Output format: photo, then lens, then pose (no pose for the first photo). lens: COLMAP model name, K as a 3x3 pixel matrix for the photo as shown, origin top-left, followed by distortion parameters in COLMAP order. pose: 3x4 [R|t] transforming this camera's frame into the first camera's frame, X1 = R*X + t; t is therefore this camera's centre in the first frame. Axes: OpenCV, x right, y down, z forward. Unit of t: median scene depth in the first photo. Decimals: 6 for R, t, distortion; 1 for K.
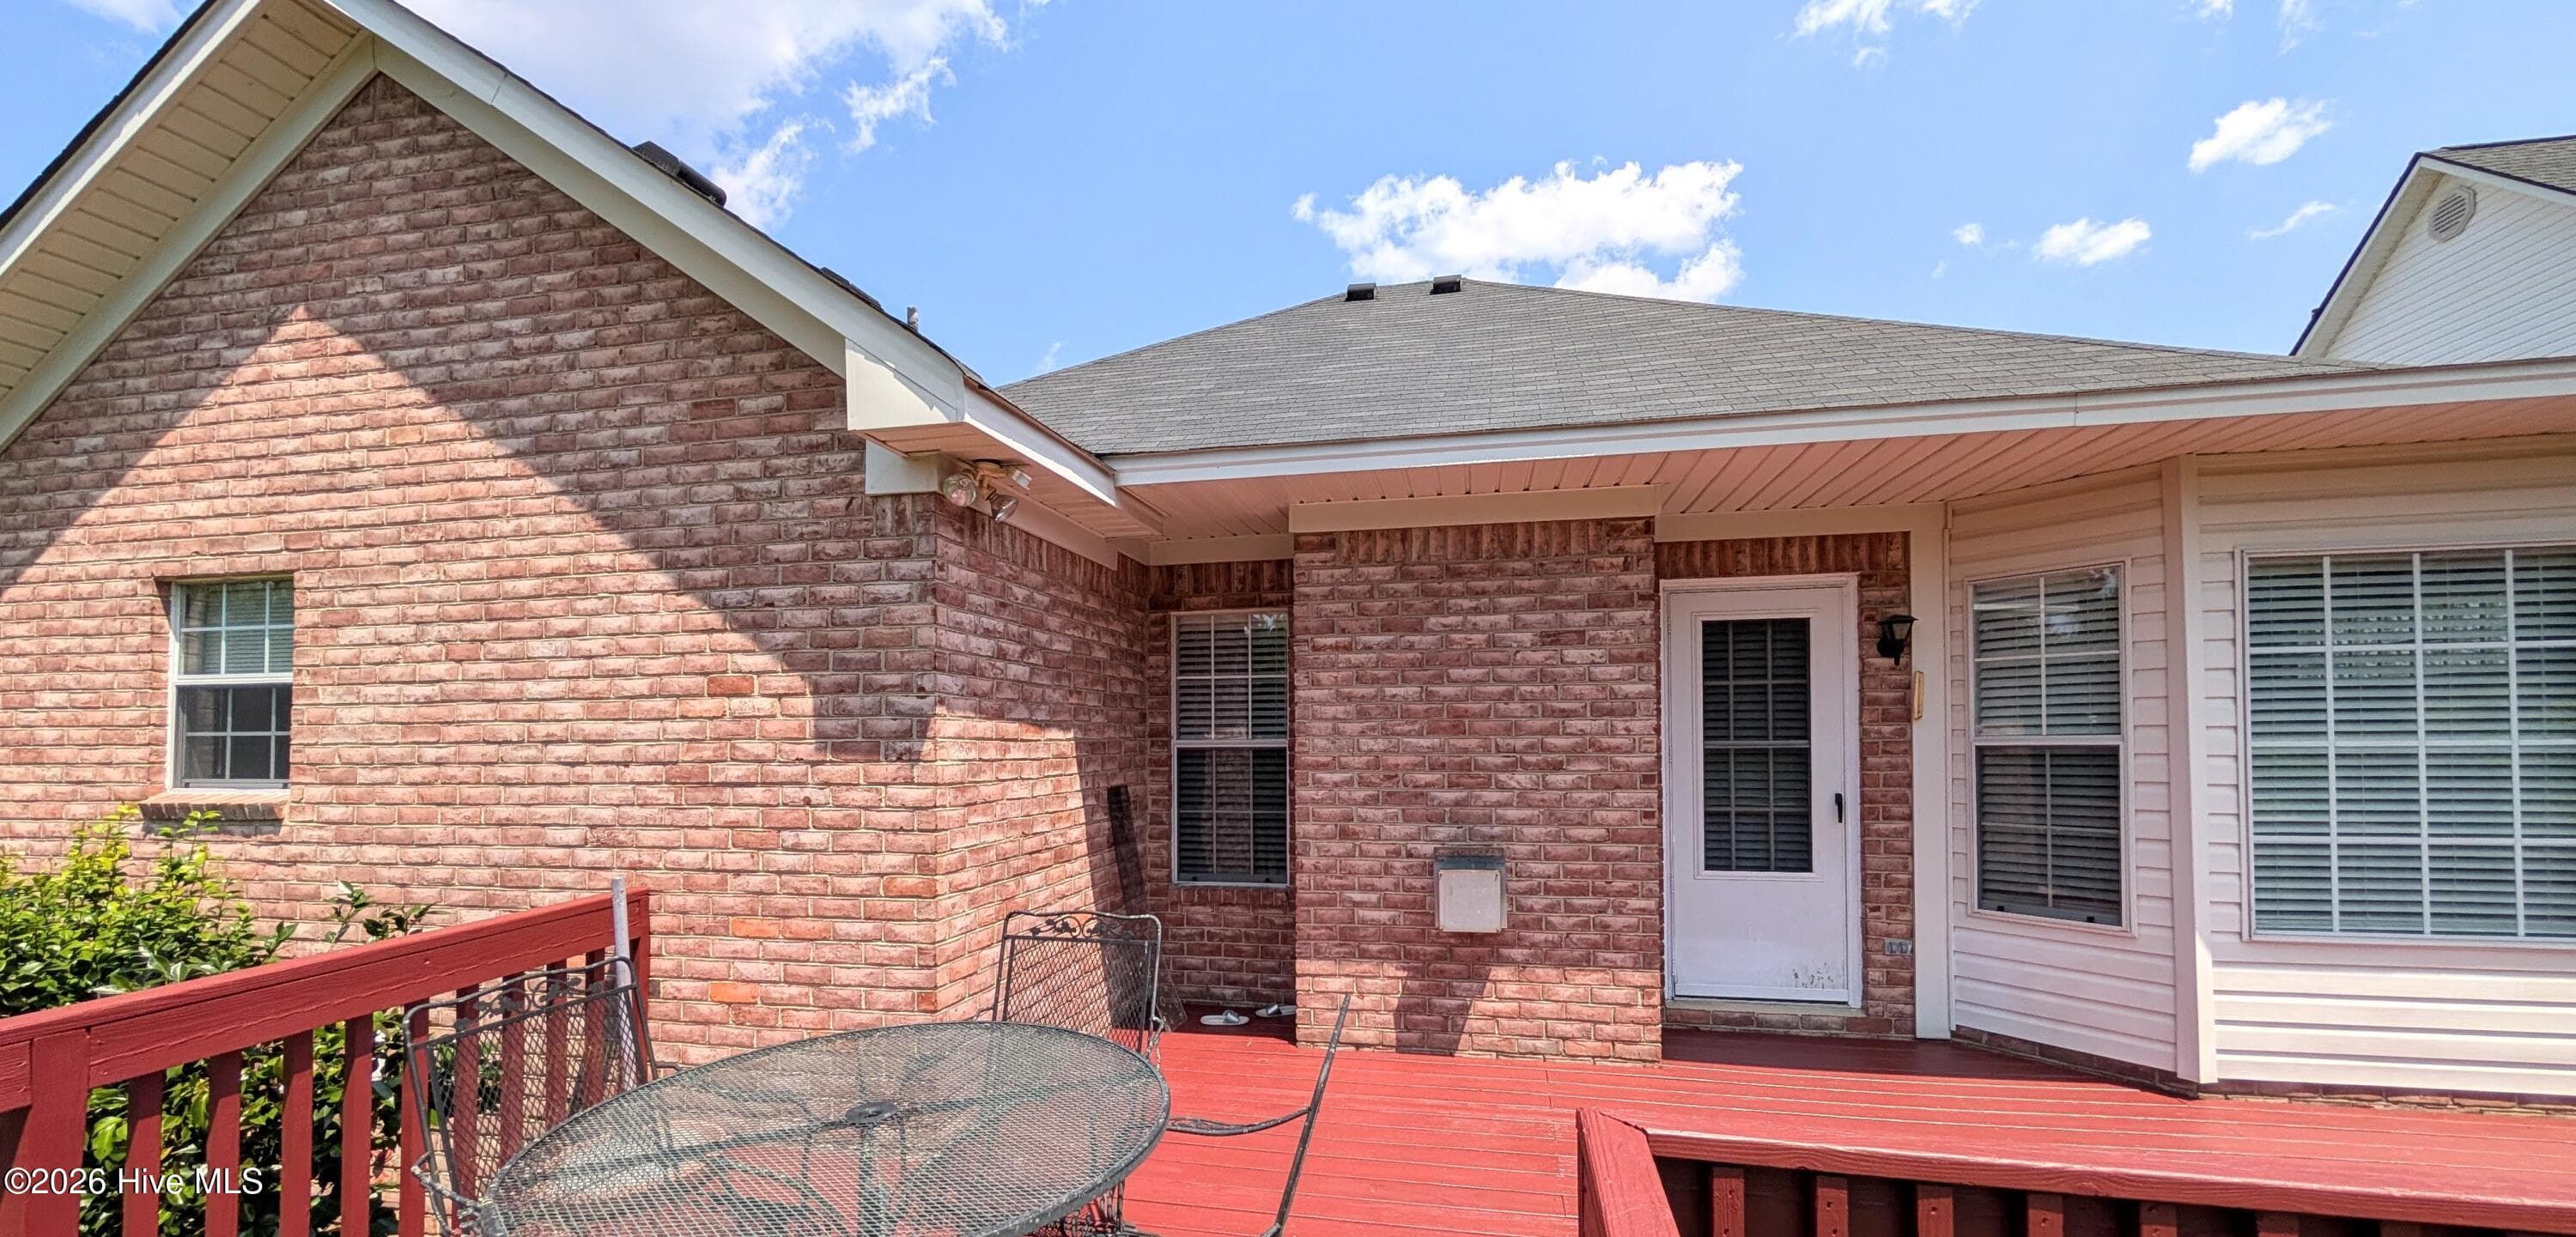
lens RADIAL K [[984.6, 0, 1326.6], [0, 984.6, 731.8], [0, 0, 1]] dist [-0.001569, 0.000290]
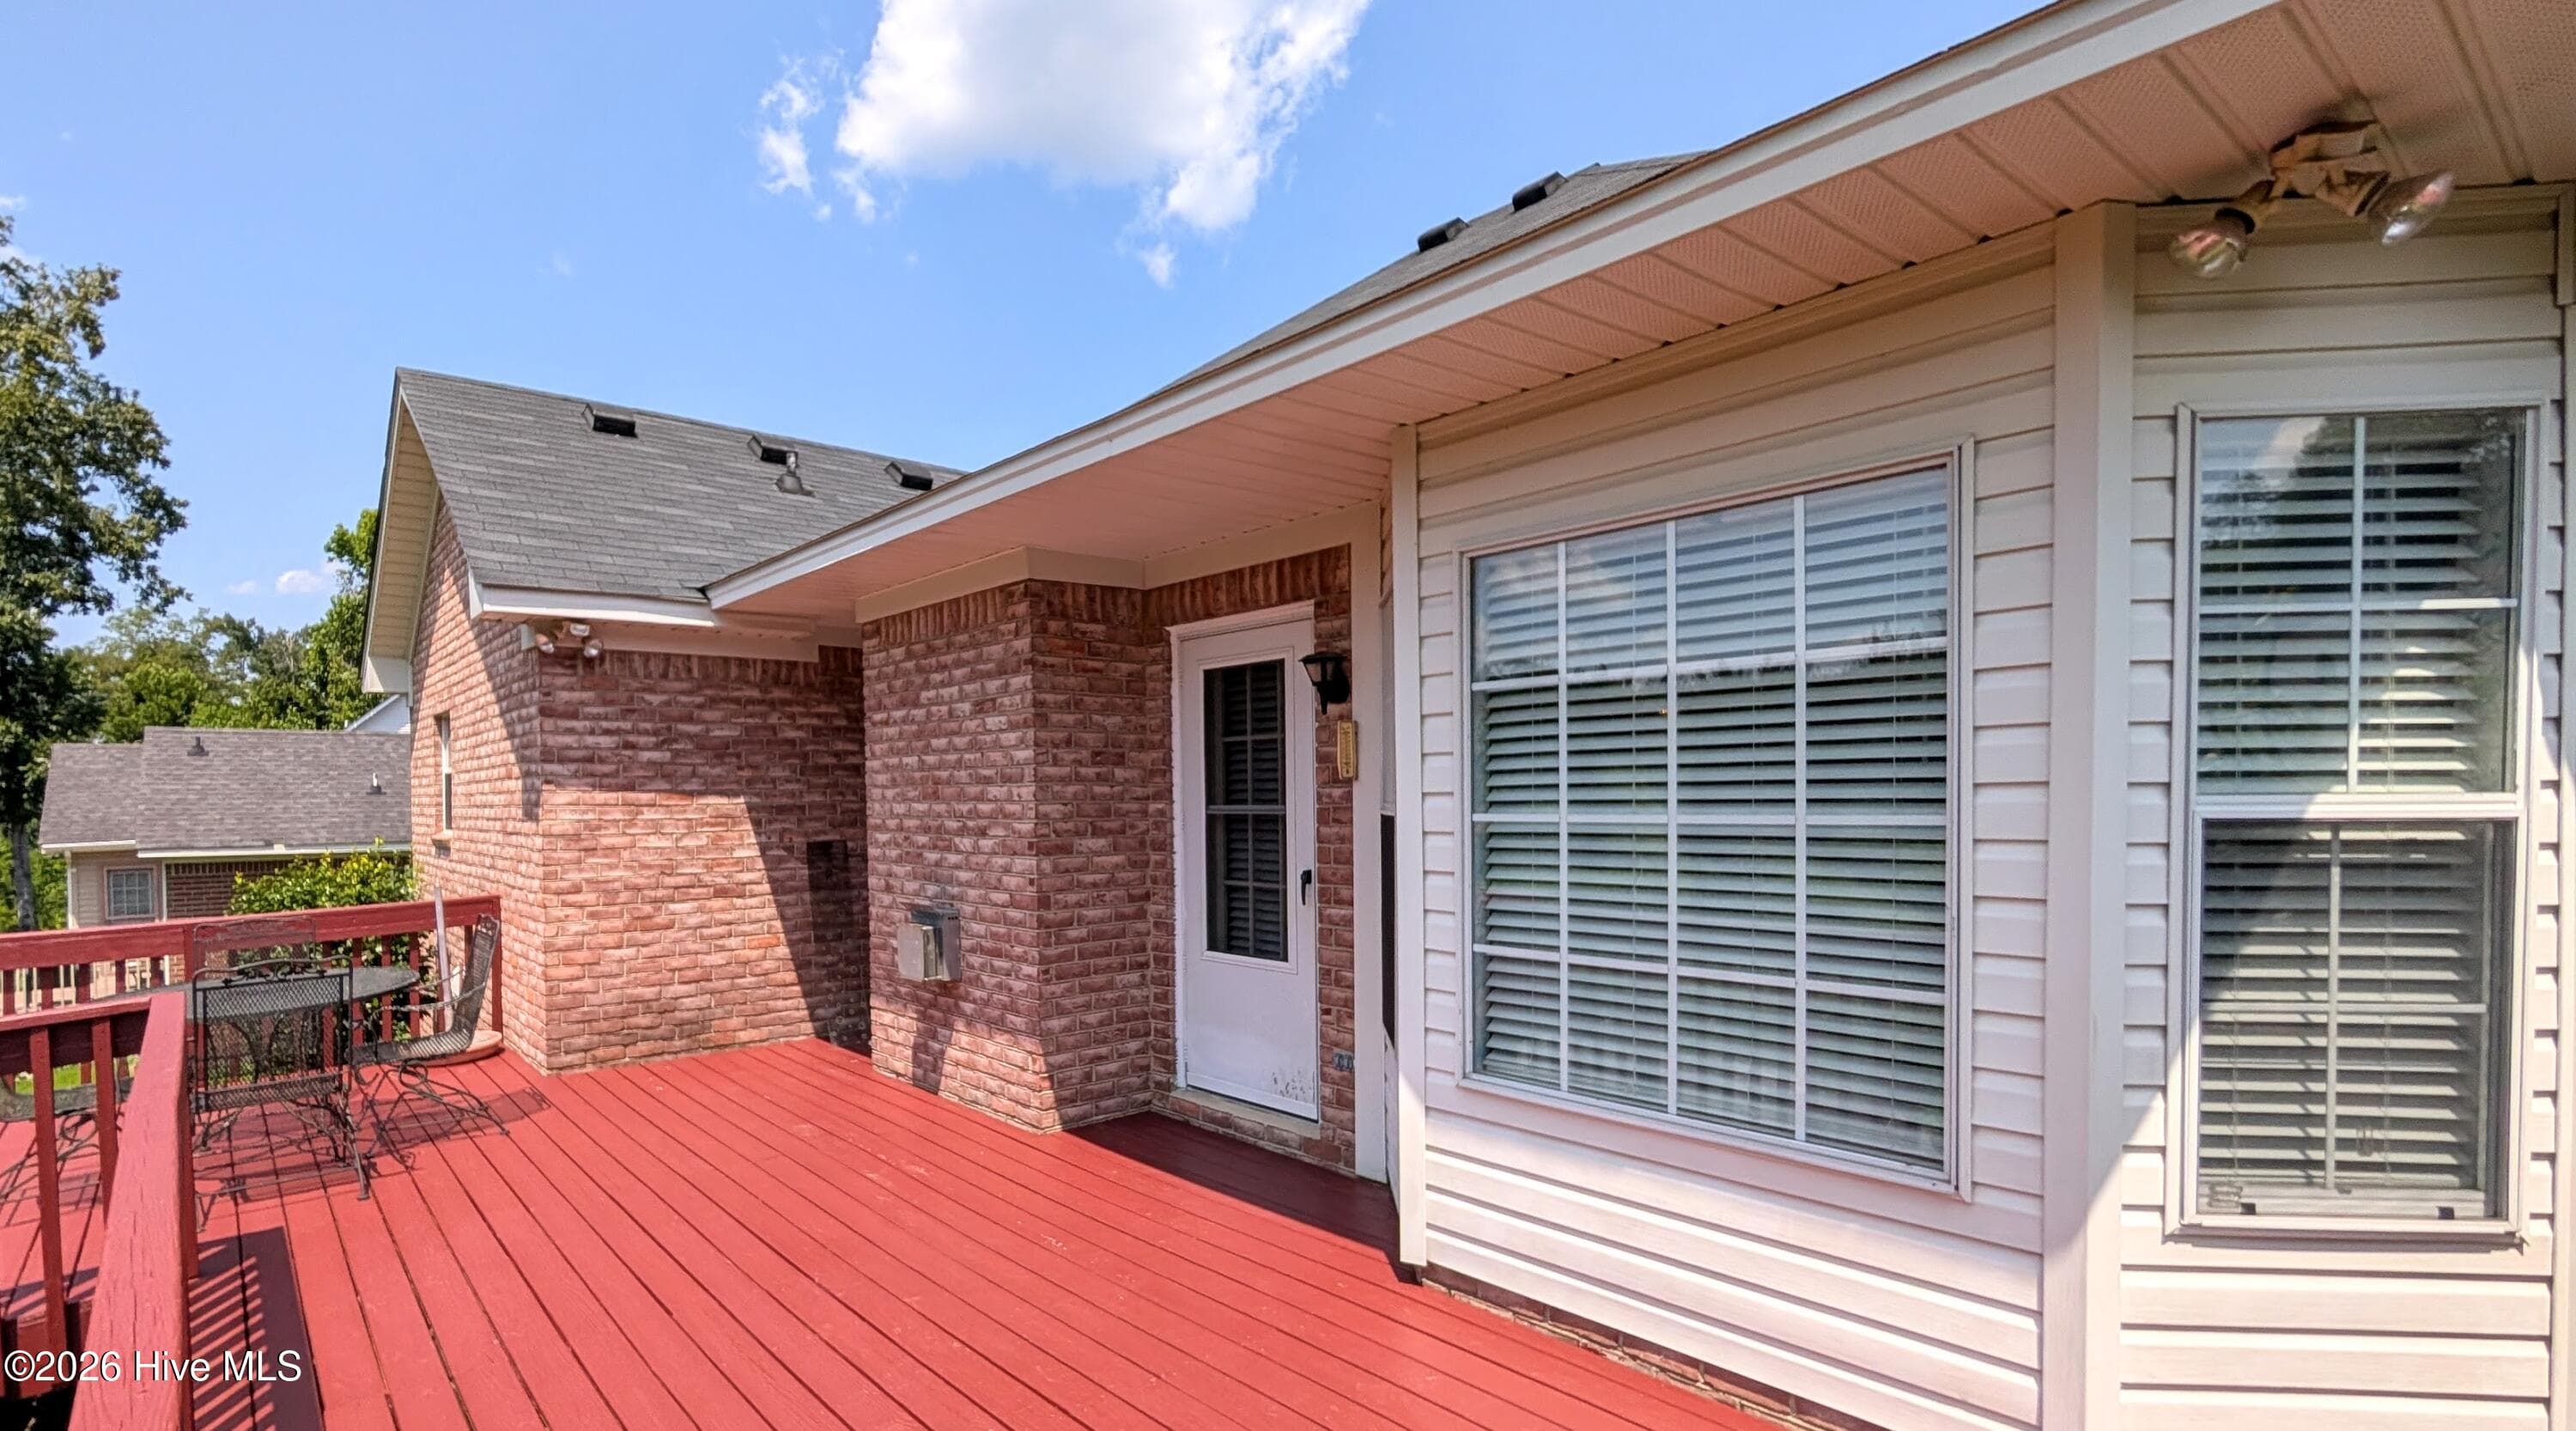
lens RADIAL K [[1209.9, 0, 1085.6], [0, 1209.9, 833.2], [0, 0, 1]] dist [0.000143, -0.000294]
pose [[0.738625, 0.018897, -0.673851, 1.293341], [0.014105, 0.998955, 0.043475, -0.018610], [0.673969, -0.041616, 0.737587, 0.149474]]
